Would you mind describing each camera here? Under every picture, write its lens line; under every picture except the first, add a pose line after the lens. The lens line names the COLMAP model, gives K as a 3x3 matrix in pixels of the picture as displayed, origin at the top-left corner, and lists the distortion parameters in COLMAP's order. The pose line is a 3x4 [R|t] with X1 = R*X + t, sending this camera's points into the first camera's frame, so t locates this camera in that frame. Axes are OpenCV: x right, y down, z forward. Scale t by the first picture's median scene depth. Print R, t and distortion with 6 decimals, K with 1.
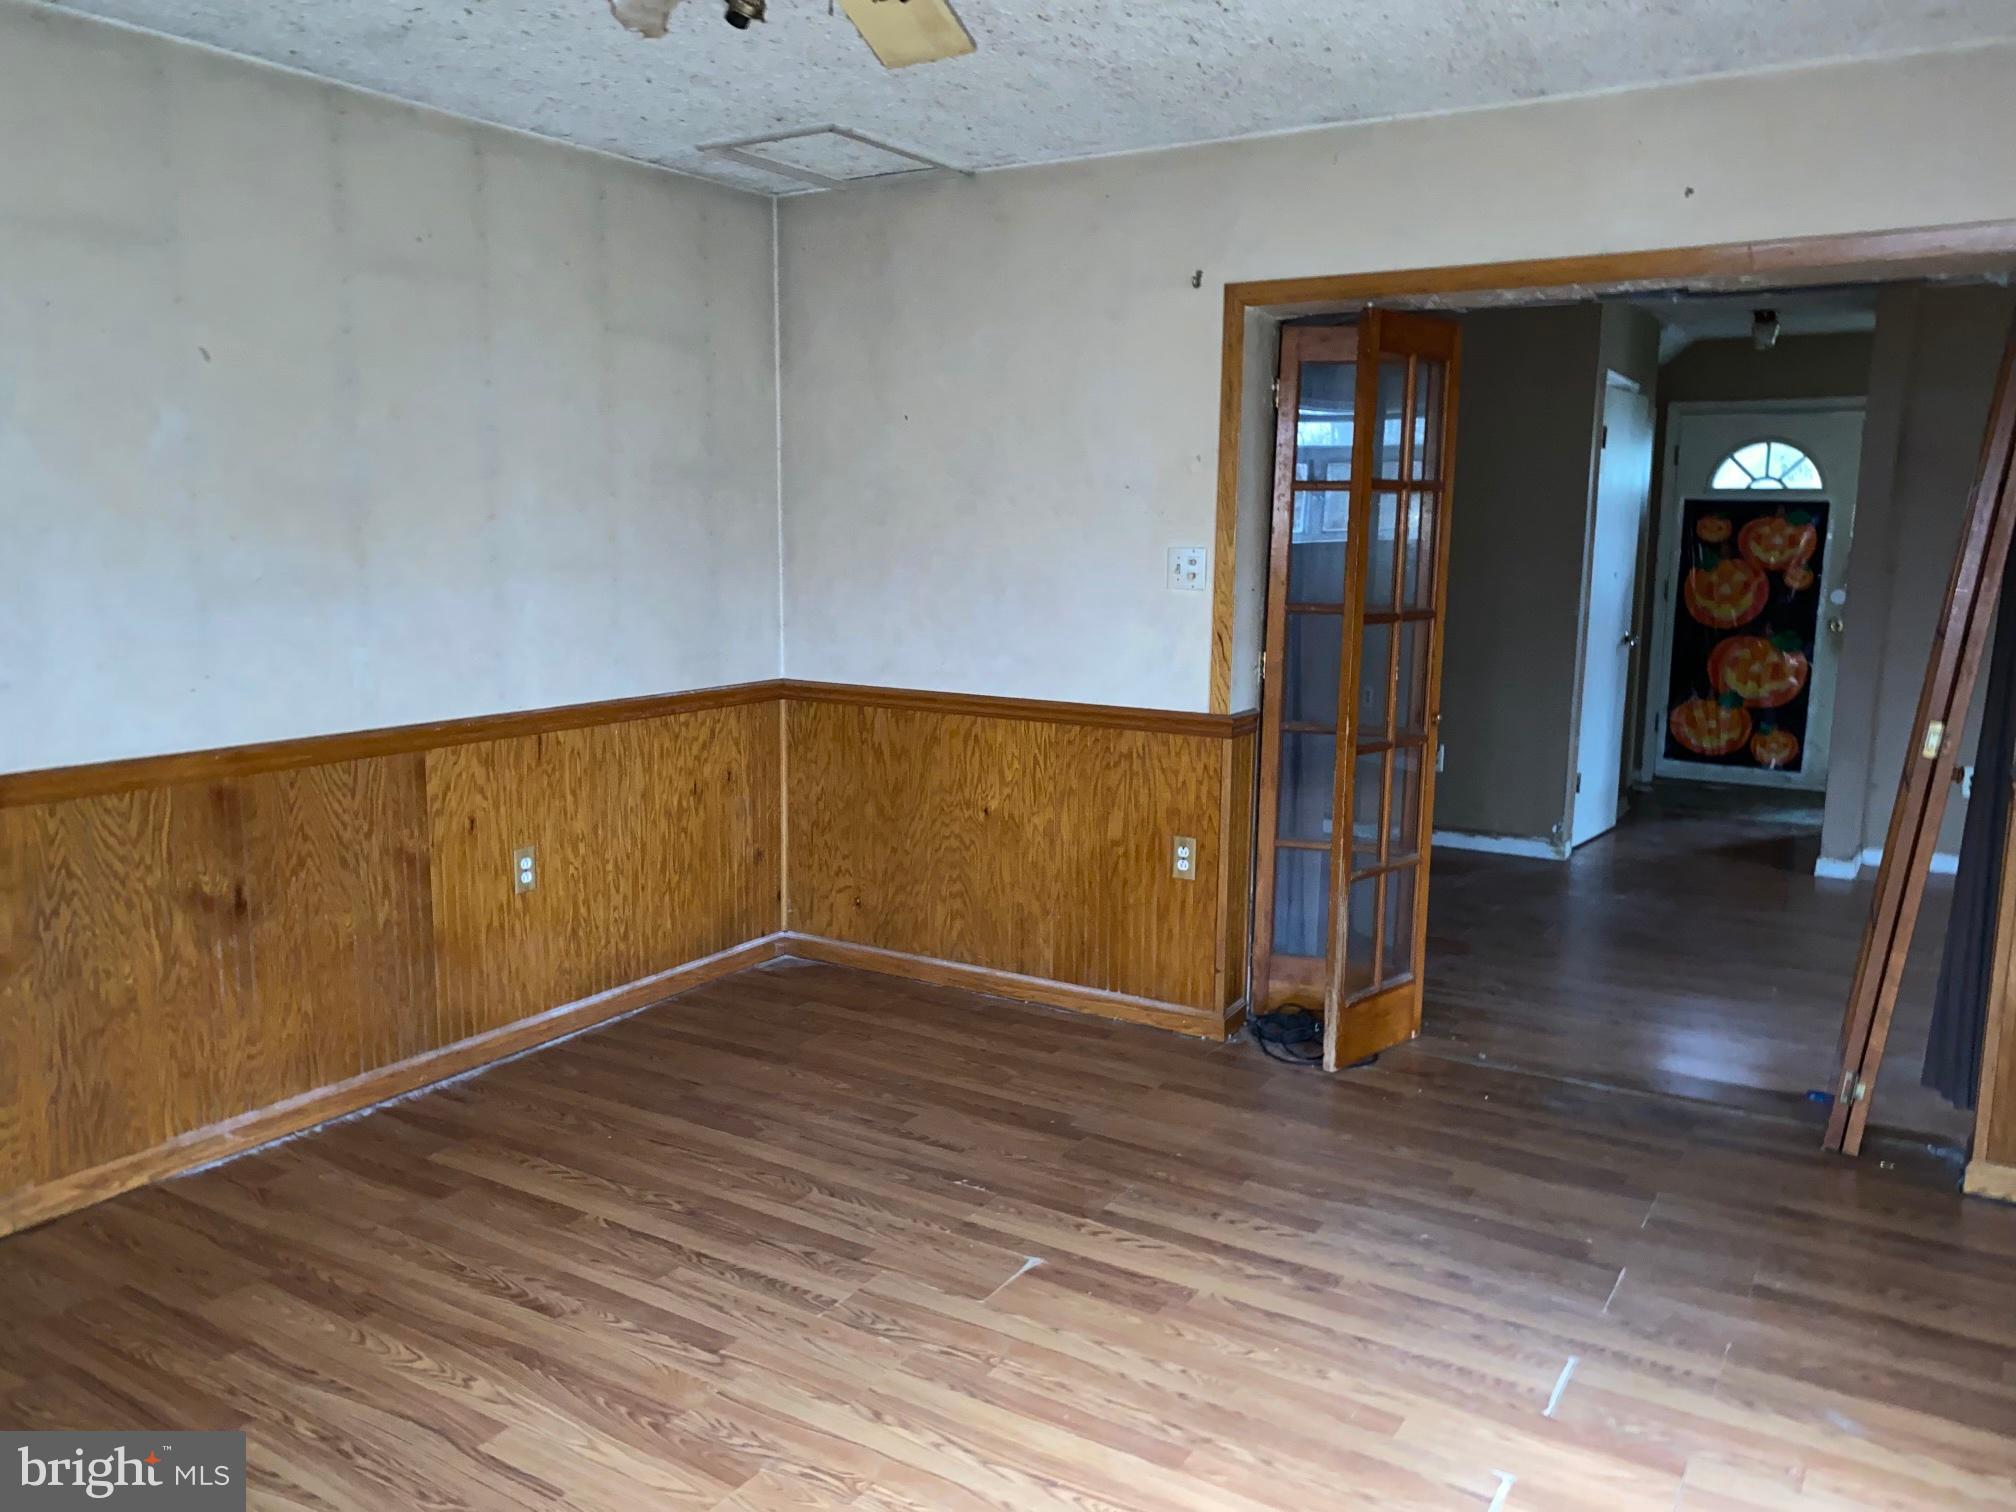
lens RADIAL K [[1564.6, 0, 1009.0], [0, 1564.6, 744.3], [0, 0, 1]] dist [0.027113, -0.015029]
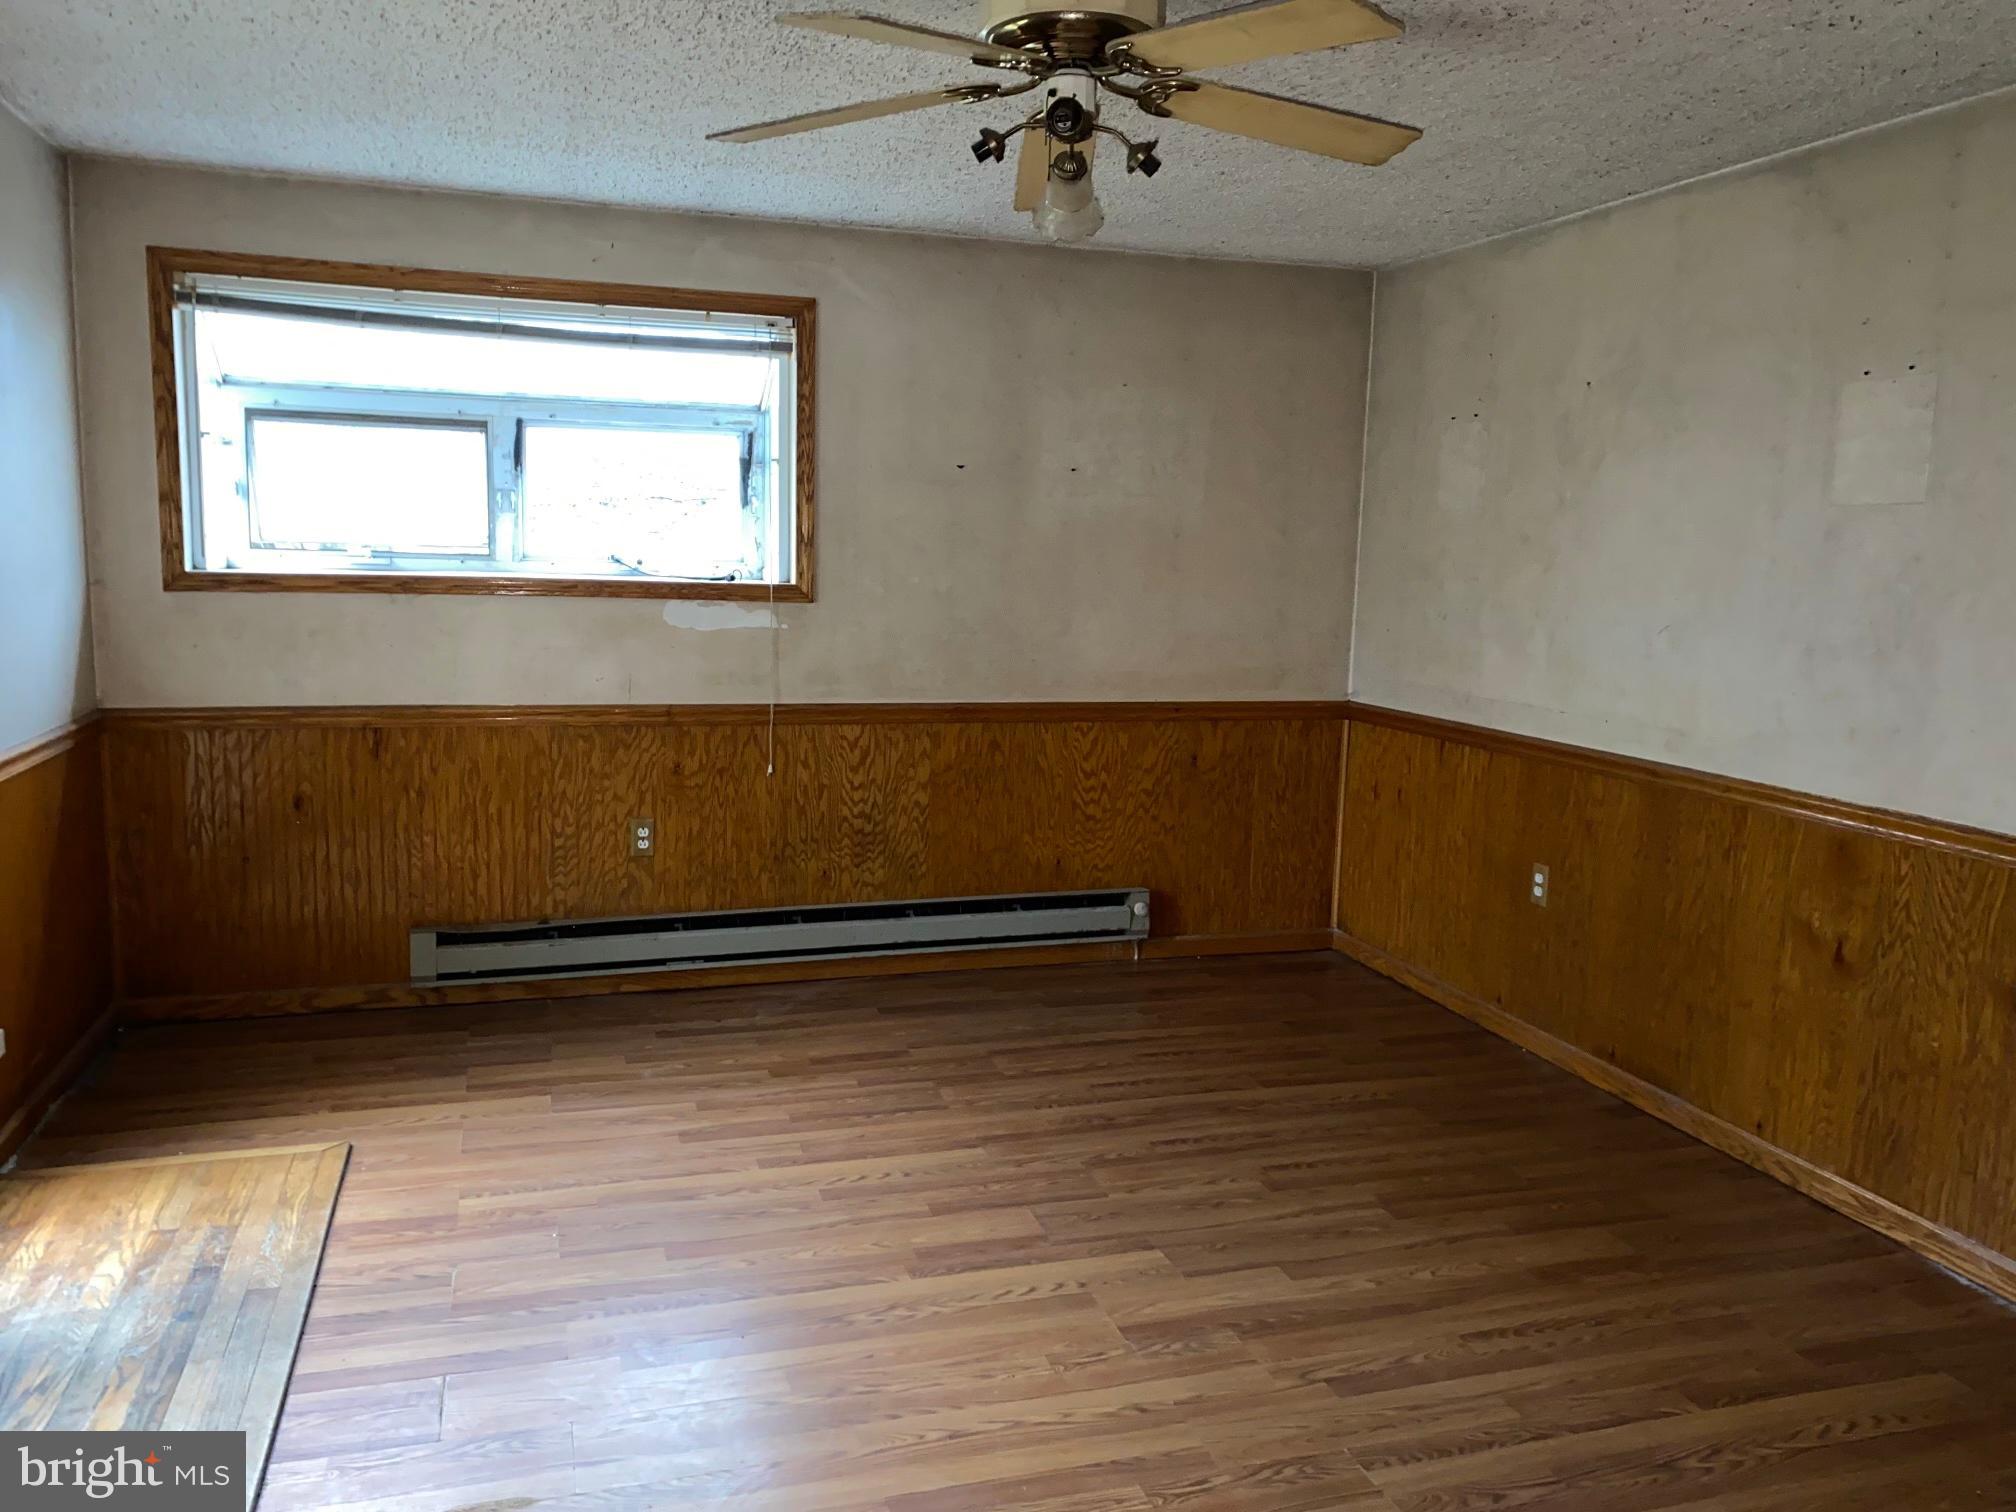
lens RADIAL K [[1539.9, 0, 1000.4], [0, 1539.9, 744.7], [0, 0, 1]] dist [0.027136, -0.013165]
pose [[-0.648648, 0.076879, -0.757196, 0.589049], [-0.143779, 0.964593, 0.221104, -0.174892], [0.747384, 0.252288, -0.614628, 1.180904]]
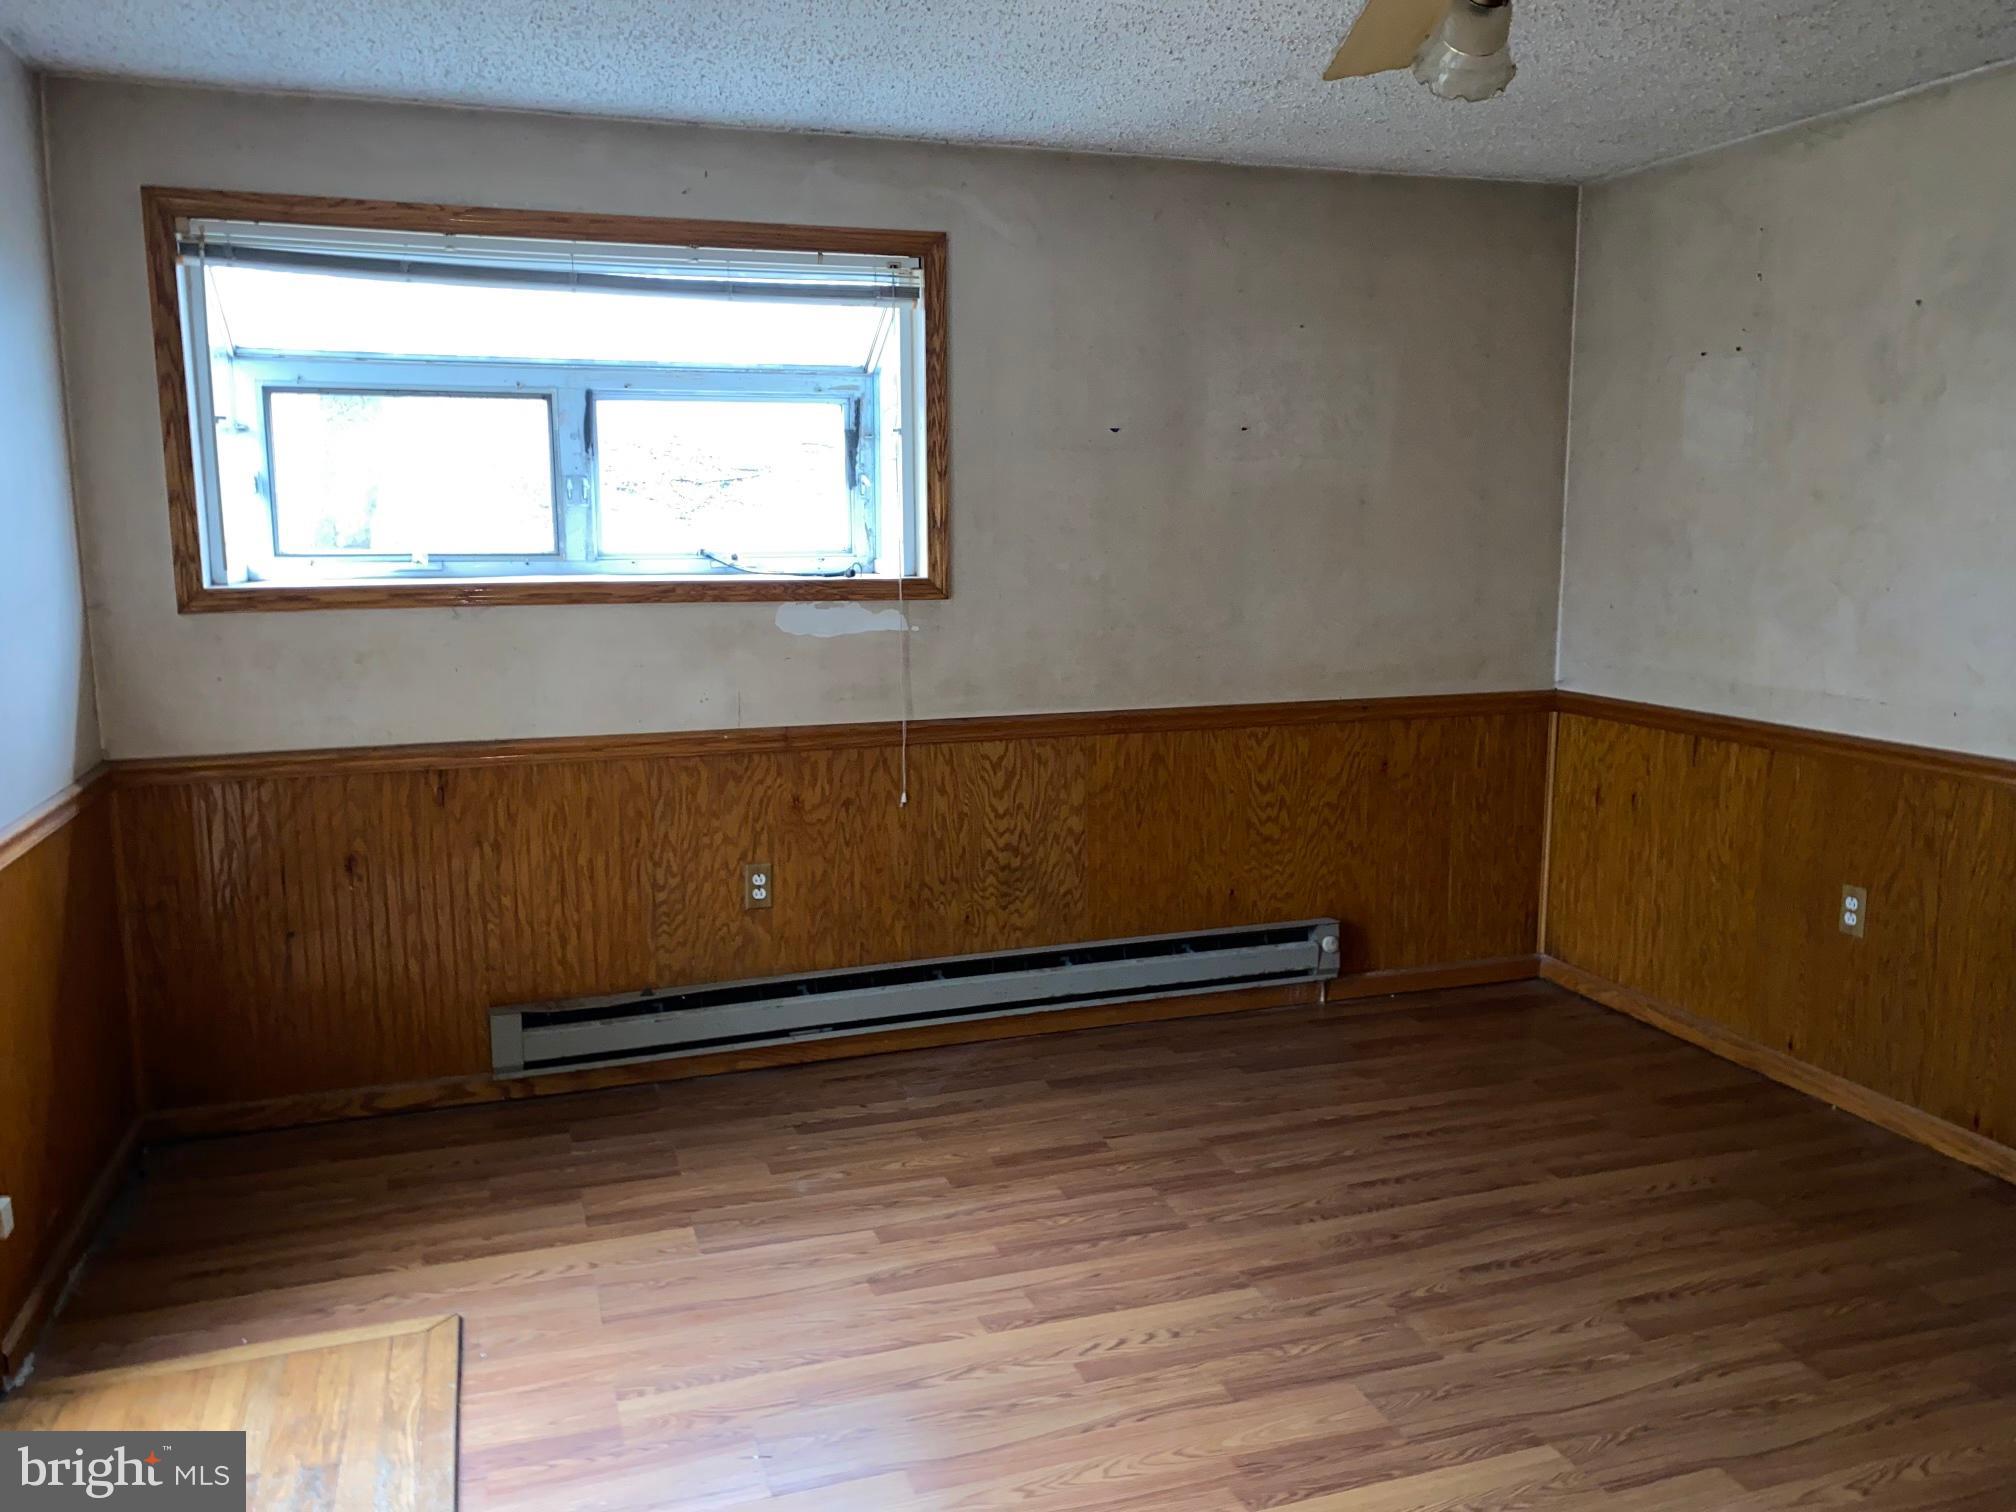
lens RADIAL K [[1564.6, 0, 1009.0], [0, 1564.6, 744.3], [0, 0, 1]] dist [0.027113, -0.015029]
pose [[-0.636797, 0.109566, -0.763207, 0.513558], [-0.113642, 0.965704, 0.233456, -0.137472], [0.762611, 0.235397, -0.602506, 0.907165]]
